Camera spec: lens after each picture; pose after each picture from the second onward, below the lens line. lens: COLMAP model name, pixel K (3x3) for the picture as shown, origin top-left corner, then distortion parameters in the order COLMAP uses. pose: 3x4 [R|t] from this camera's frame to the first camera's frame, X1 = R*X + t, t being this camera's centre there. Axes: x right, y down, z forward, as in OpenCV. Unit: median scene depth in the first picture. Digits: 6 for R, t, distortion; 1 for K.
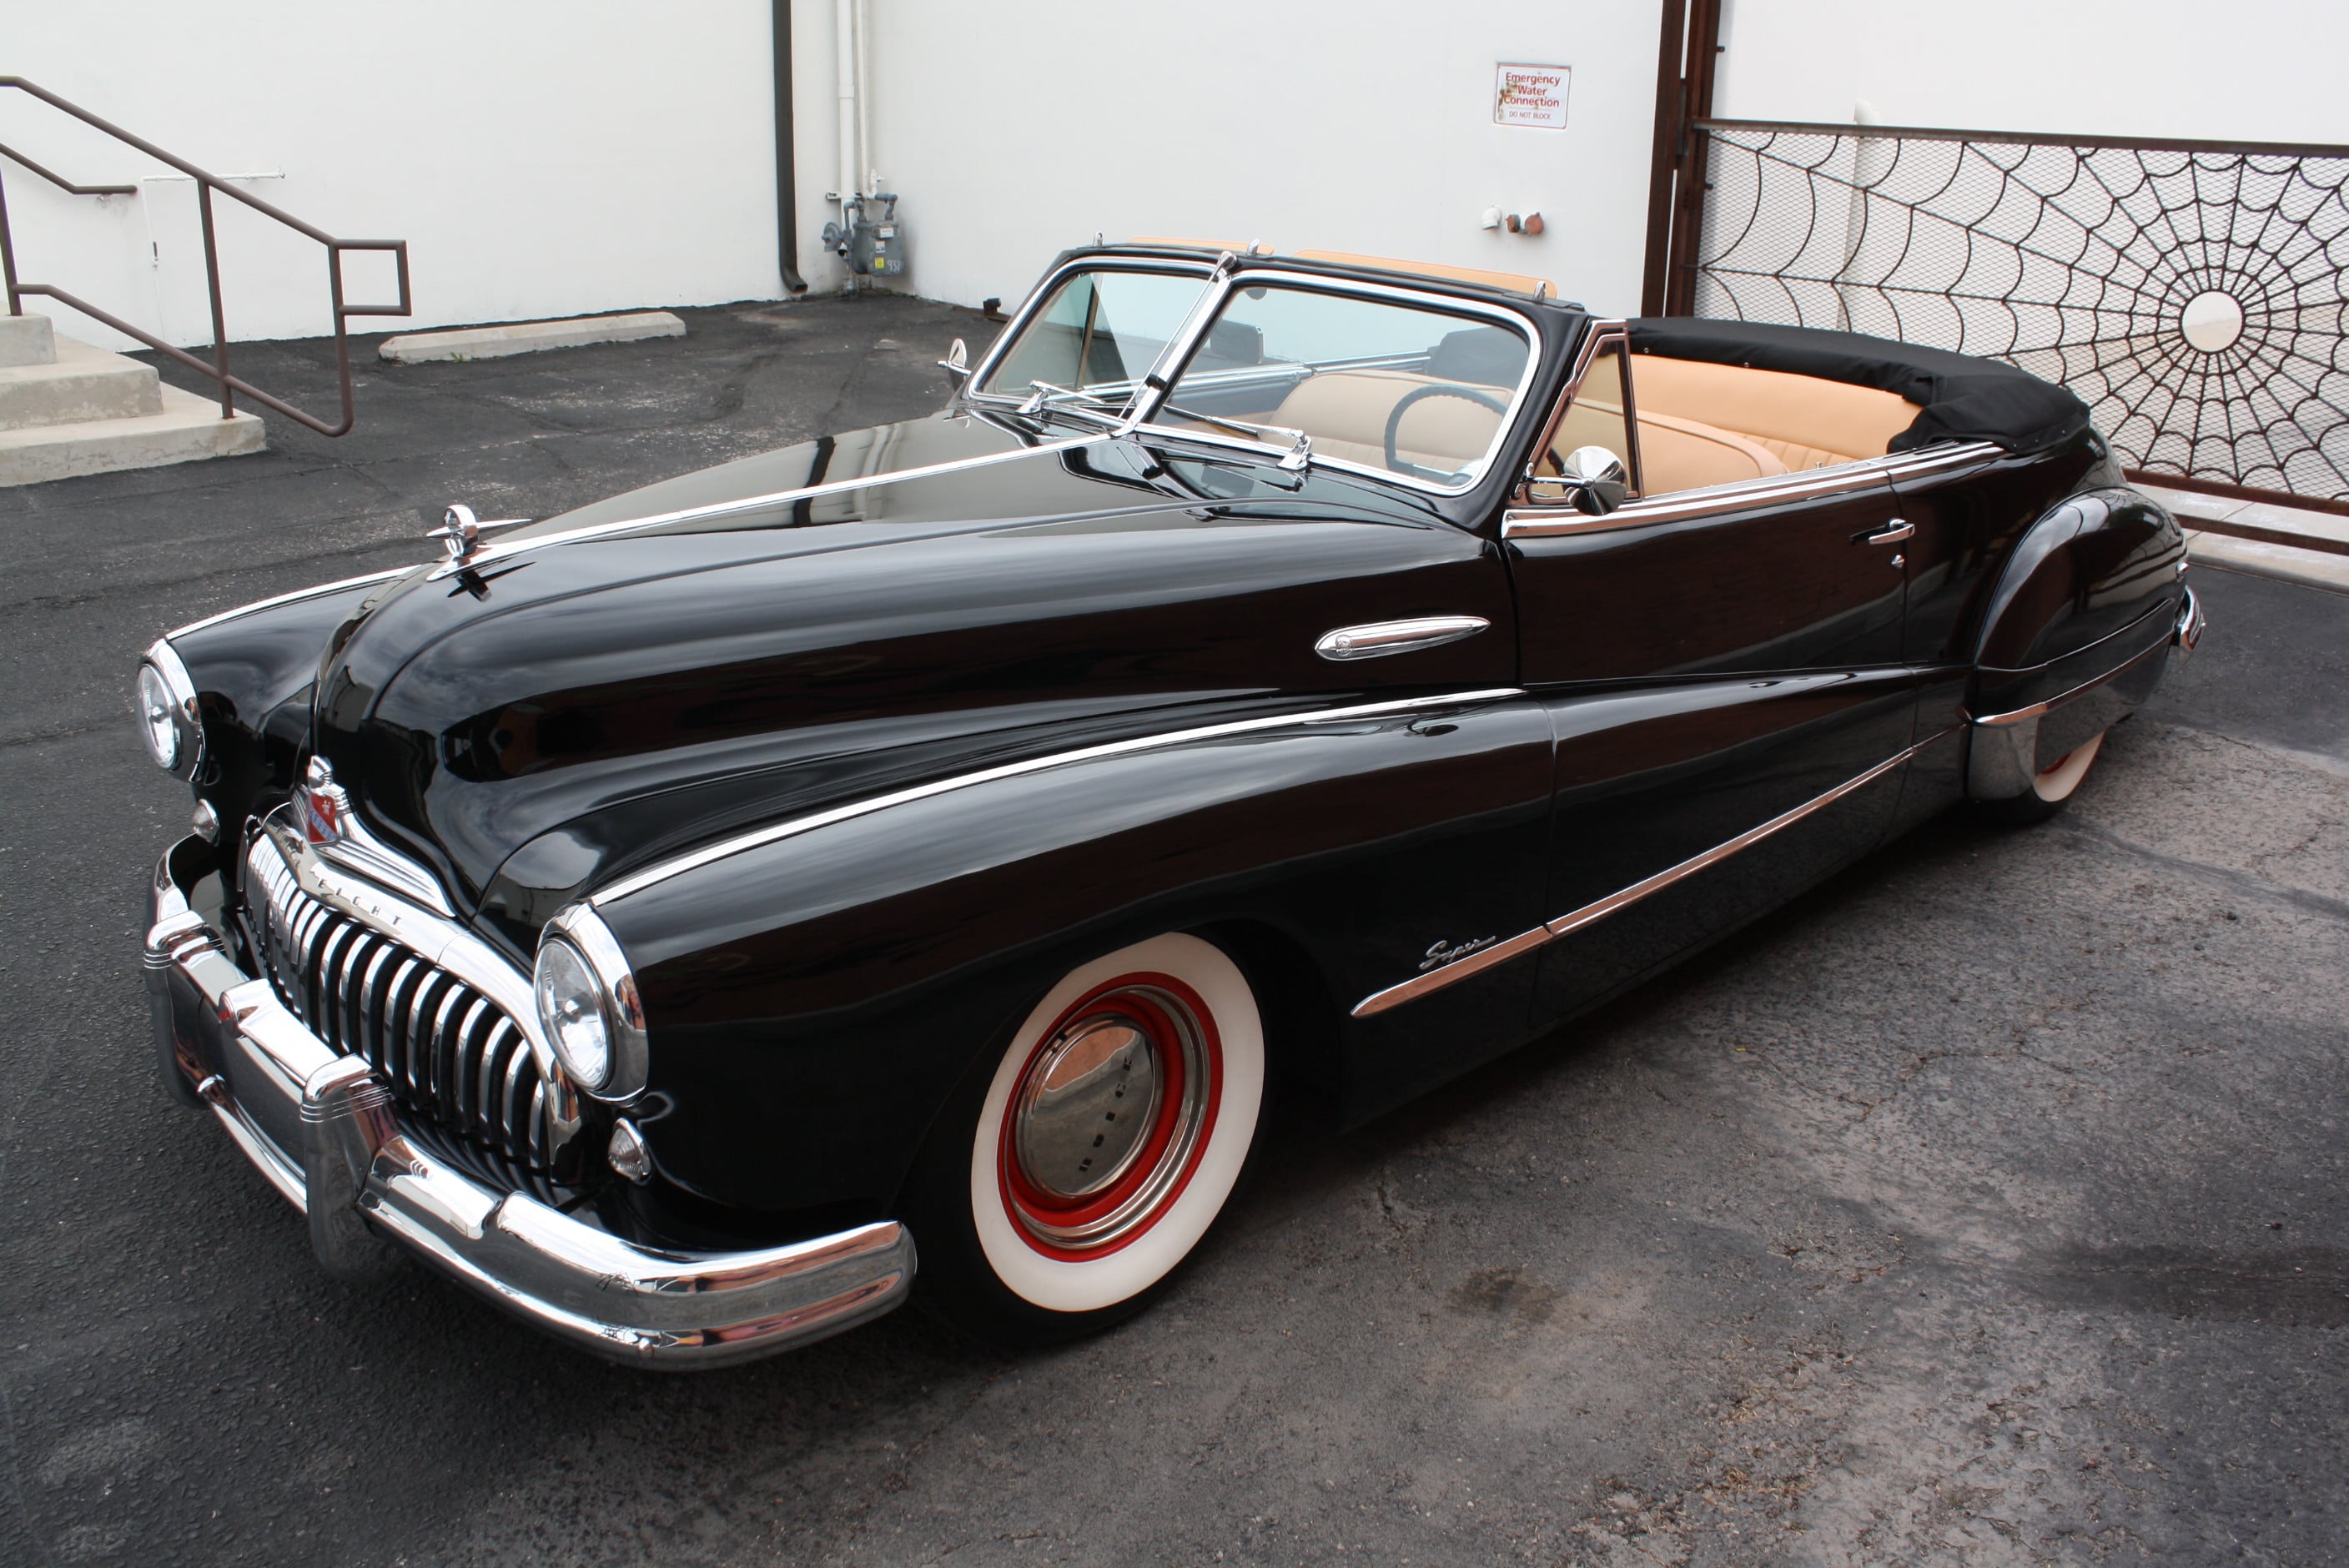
lens RADIAL K [[1983.0, 0, 1193.2], [0, 1983.0, 783.1], [0, 0, 1]] dist [-0.169363, 0.152844]
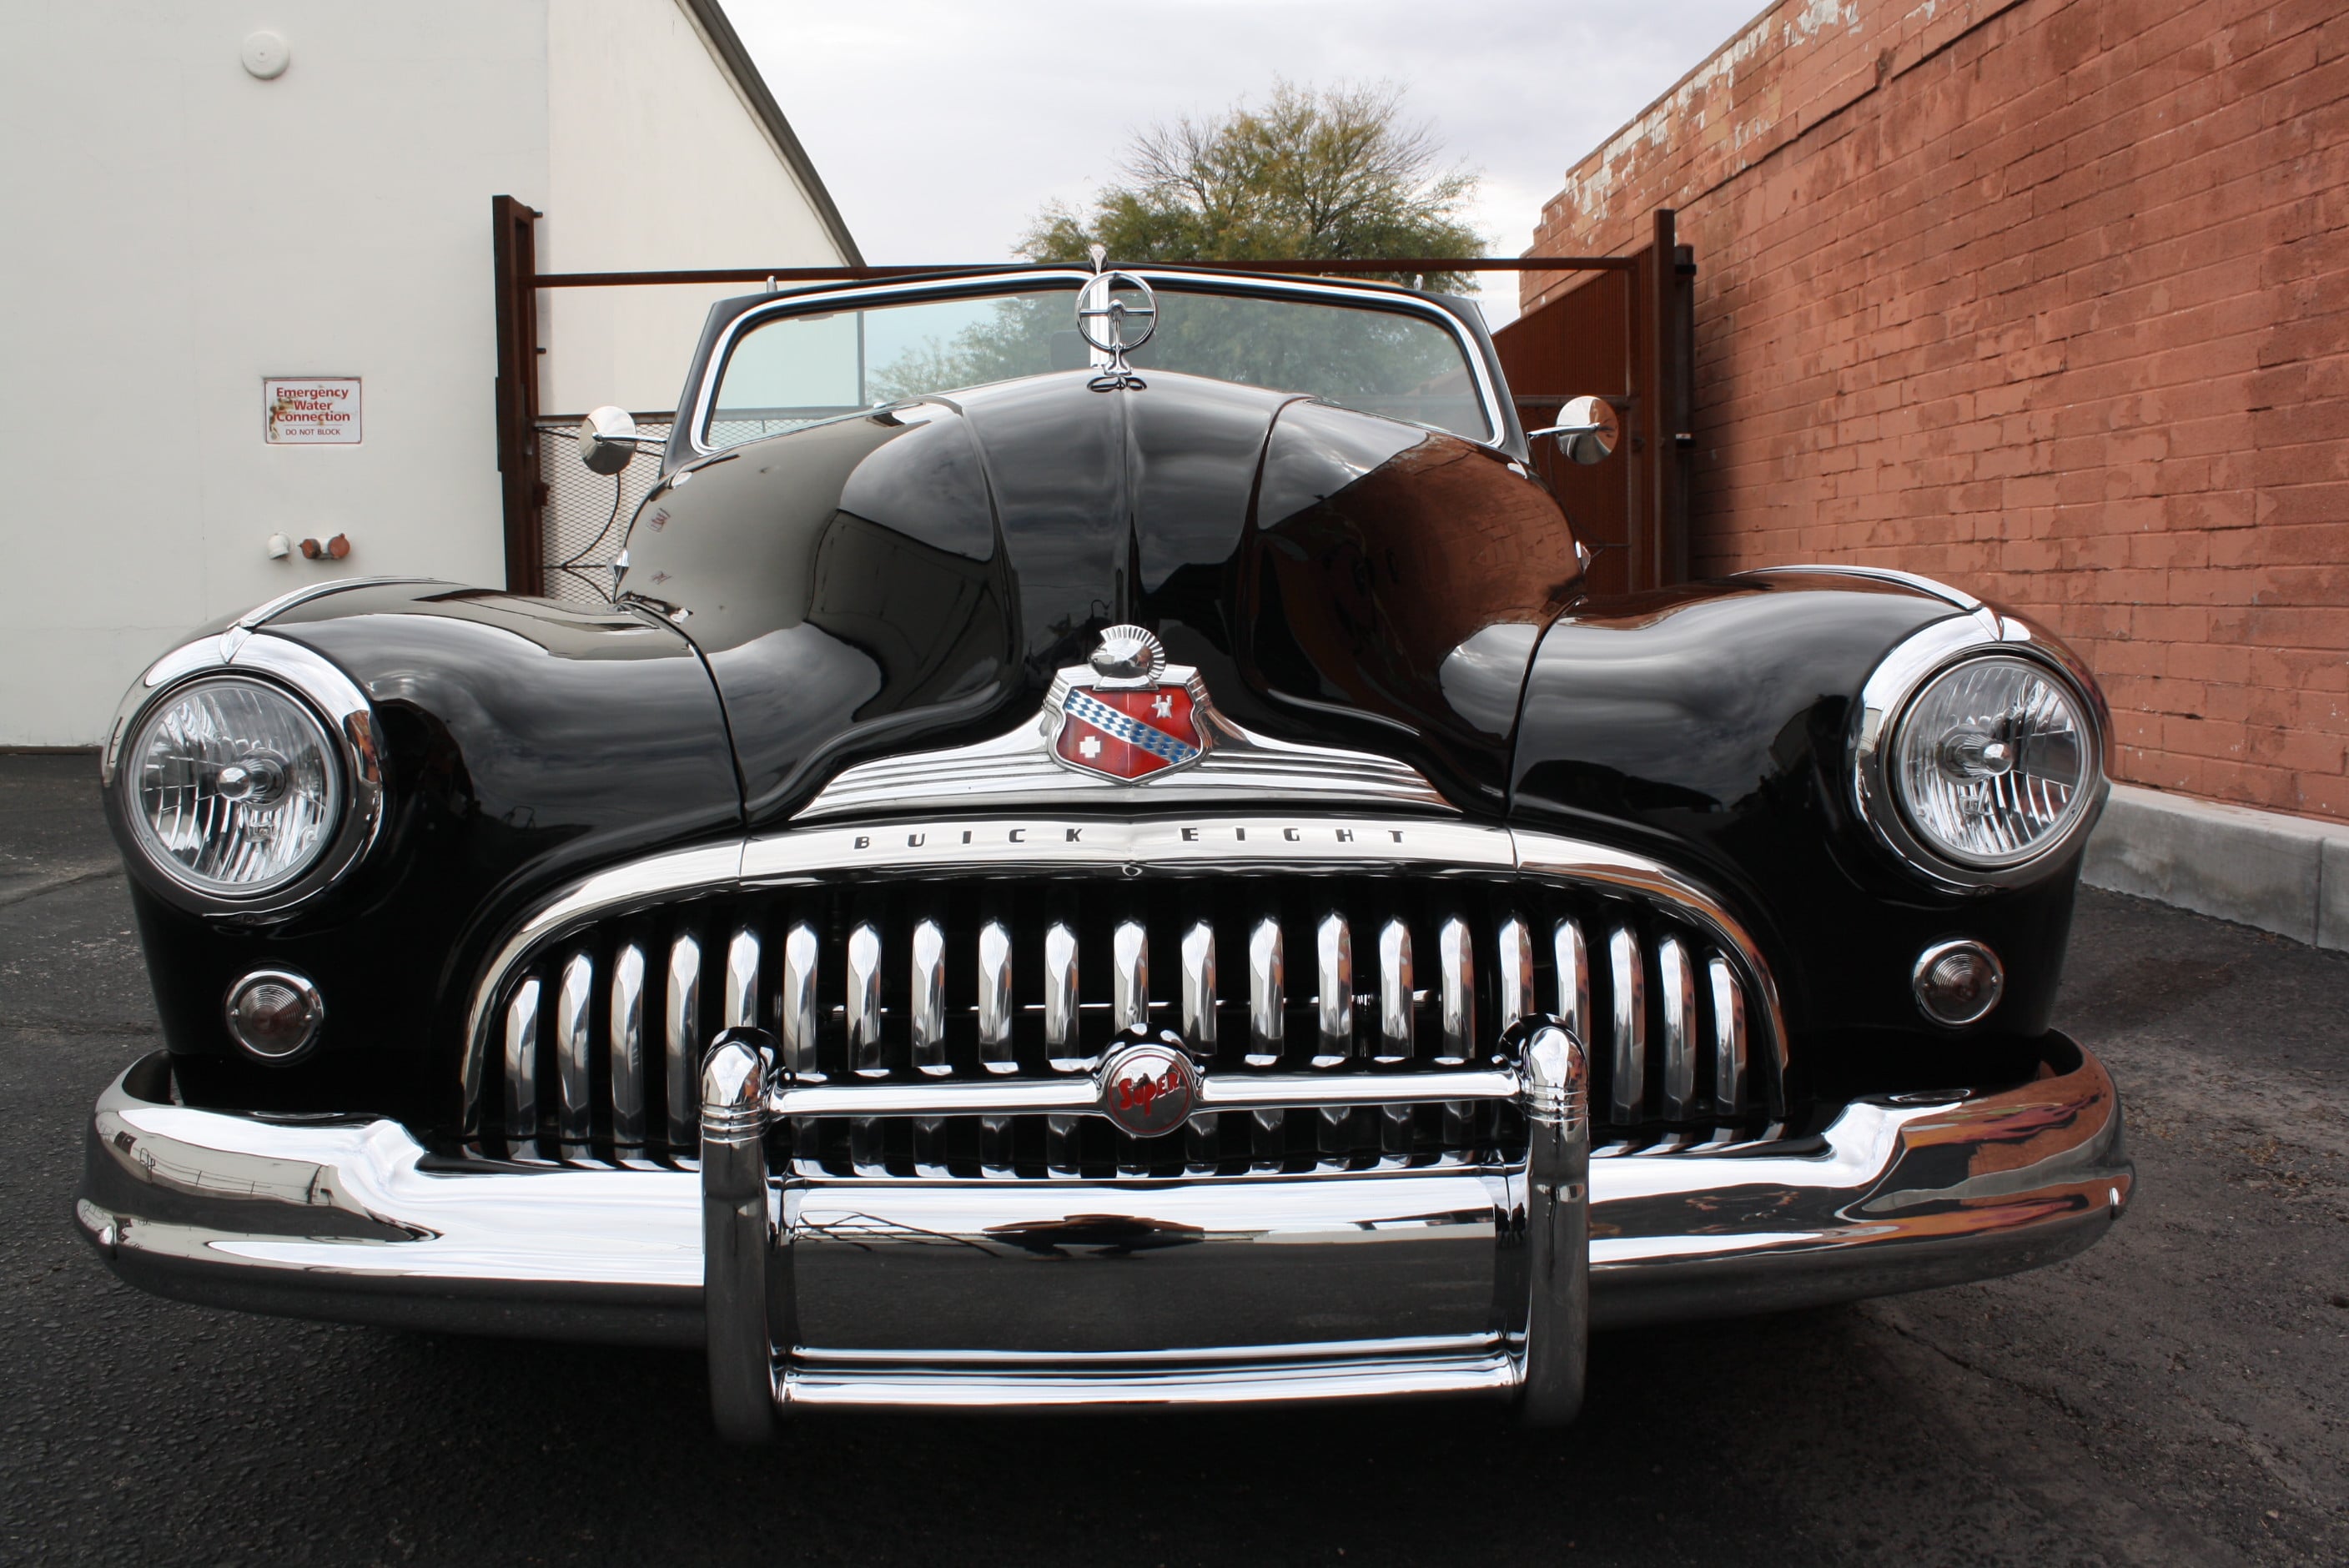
lens RADIAL K [[1999.8, 0, 1183.1], [0, 1999.8, 782.9], [0, 0, 1]] dist [-0.181674, 0.170630]
pose [[0.660048, -0.105265, 0.743812, -0.616047], [0.281085, 0.952817, -0.114588, 0.073075], [-0.696655, 0.284708, 0.658493, 0.417706]]
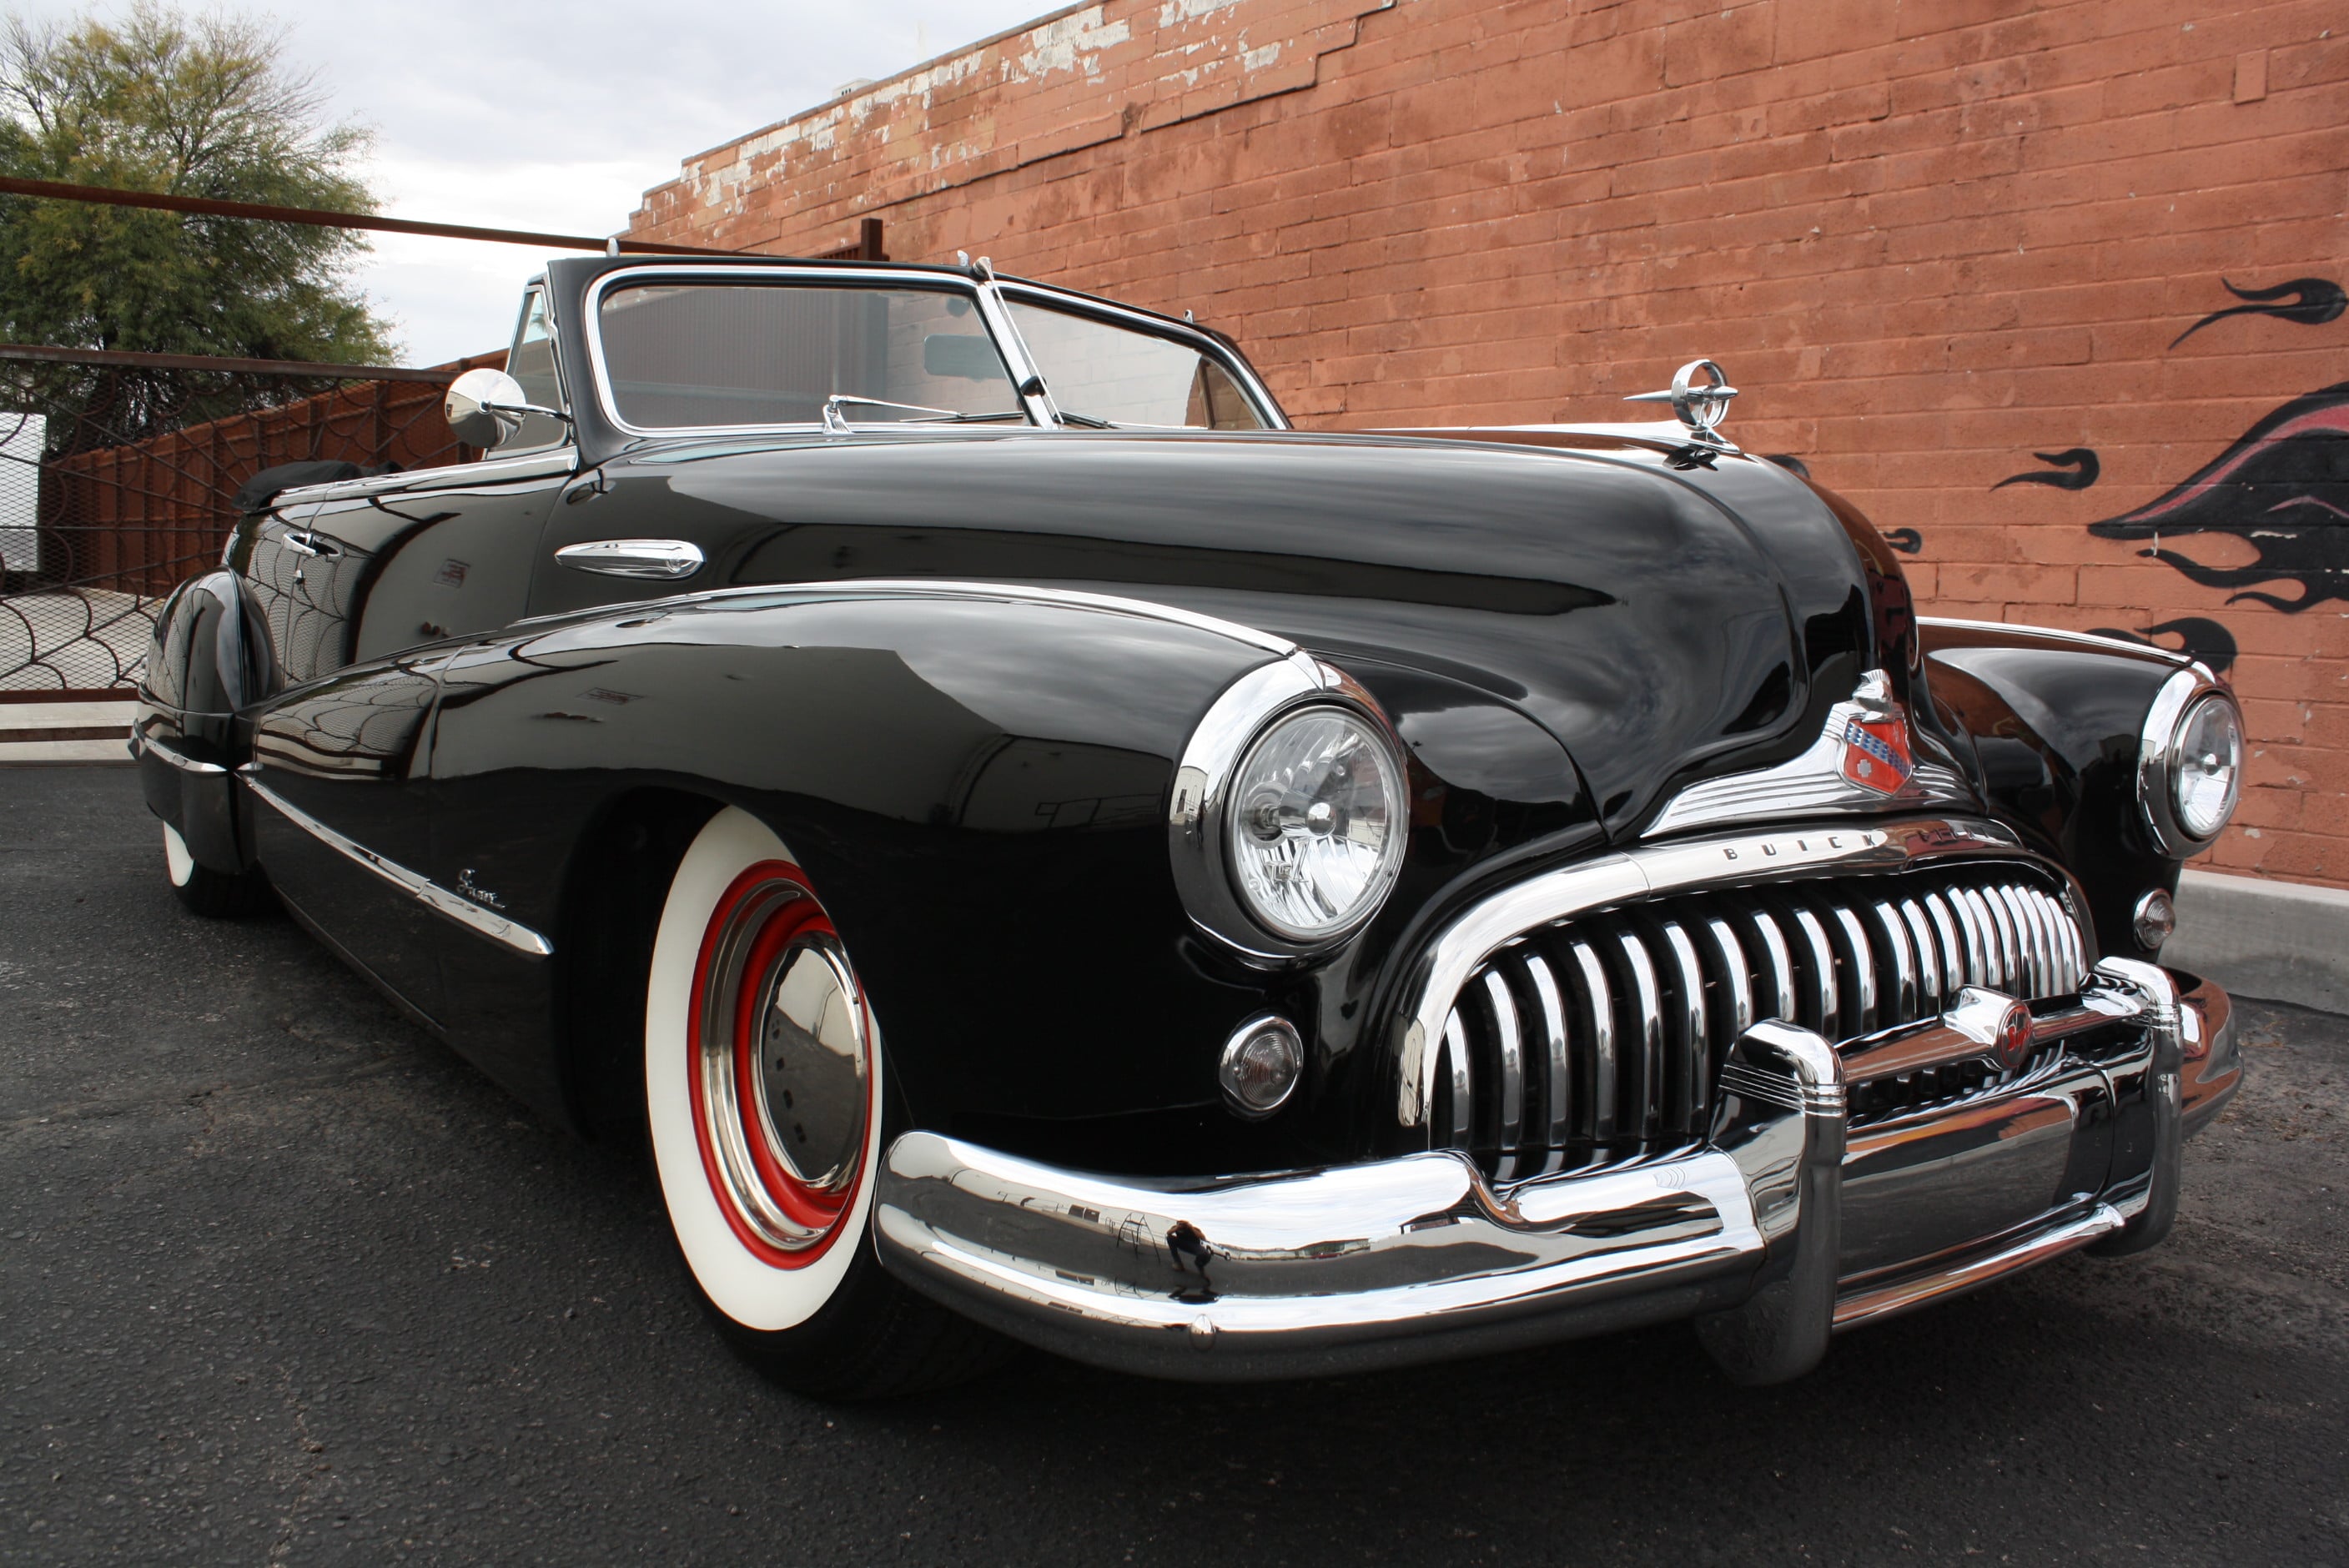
lens RADIAL K [[1983.0, 0, 1193.2], [0, 1983.0, 783.1], [0, 0, 1]] dist [-0.169363, 0.152844]
pose [[0.133766, -0.122915, 0.983361, -0.827526], [0.313737, 0.946493, 0.075630, -0.070894], [-0.940040, 0.298400, 0.165171, 0.770689]]
